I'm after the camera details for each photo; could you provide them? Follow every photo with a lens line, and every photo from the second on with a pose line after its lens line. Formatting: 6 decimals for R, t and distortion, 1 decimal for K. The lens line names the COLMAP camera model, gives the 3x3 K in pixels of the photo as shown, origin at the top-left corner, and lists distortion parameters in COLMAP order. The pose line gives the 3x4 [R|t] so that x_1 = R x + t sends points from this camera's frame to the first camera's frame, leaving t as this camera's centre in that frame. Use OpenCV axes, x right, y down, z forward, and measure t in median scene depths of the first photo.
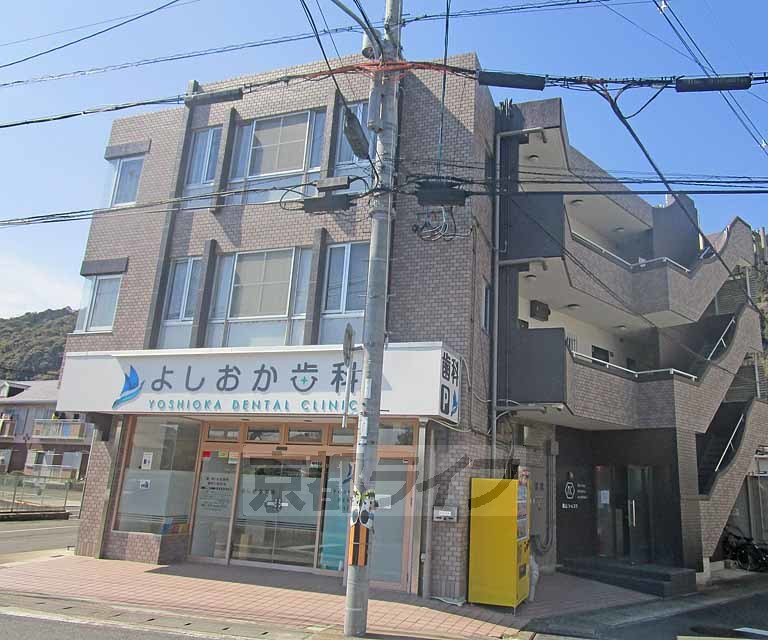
lens RADIAL K [[614.6, 0, 426.9], [0, 614.6, 321.7], [0, 0, 1]] dist [-0.013820, 0.001379]
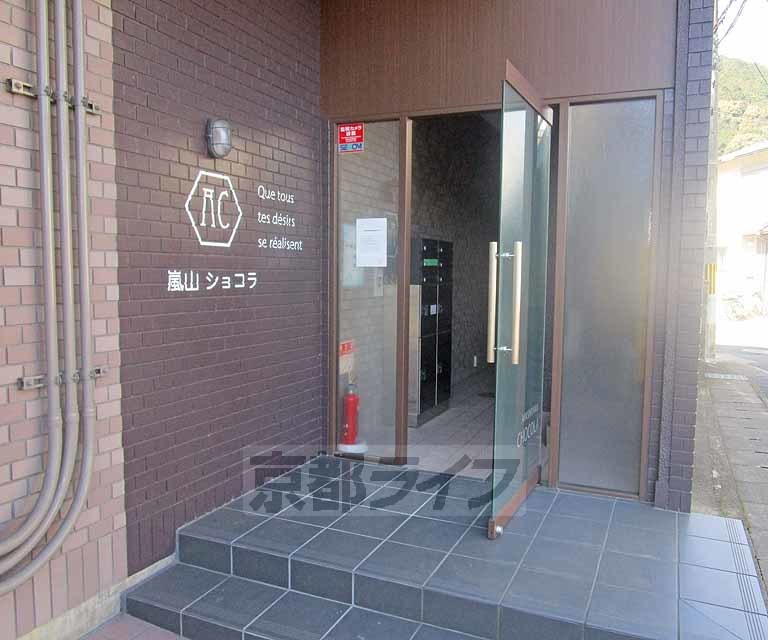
lens RADIAL K [[614.6, 0, 426.9], [0, 614.6, 321.7], [0, 0, 1]] dist [-0.013820, 0.001379]
pose [[0.922029, -0.066337, 0.381395, 0.215879], [-0.069518, 0.940820, 0.331700, 0.234714], [-0.380828, -0.332351, 0.862852, 0.773067]]
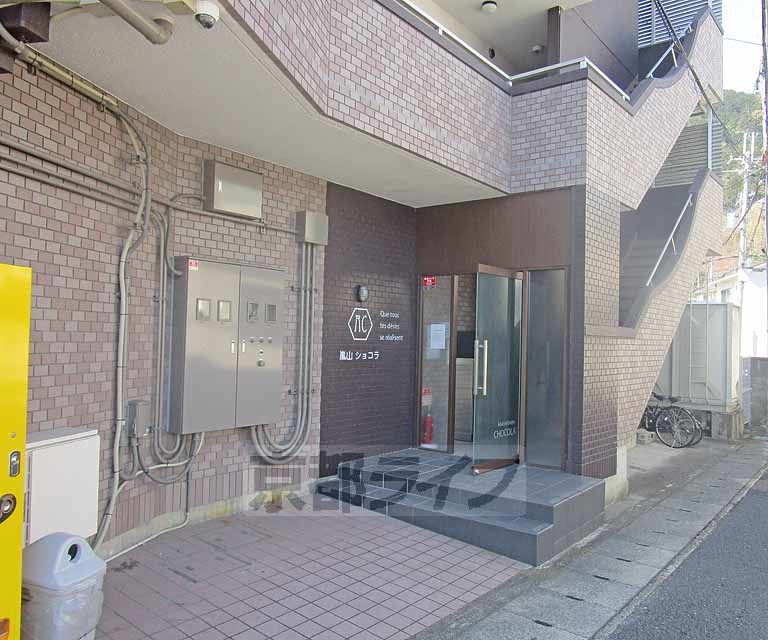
lens RADIAL K [[614.6, 0, 426.9], [0, 614.6, 321.7], [0, 0, 1]] dist [-0.013820, 0.001379]
pose [[0.987839, -0.020972, 0.154058, 0.209205], [-0.015059, 0.973297, 0.229055, 0.162873], [-0.154748, -0.228589, 0.961145, 0.533474]]
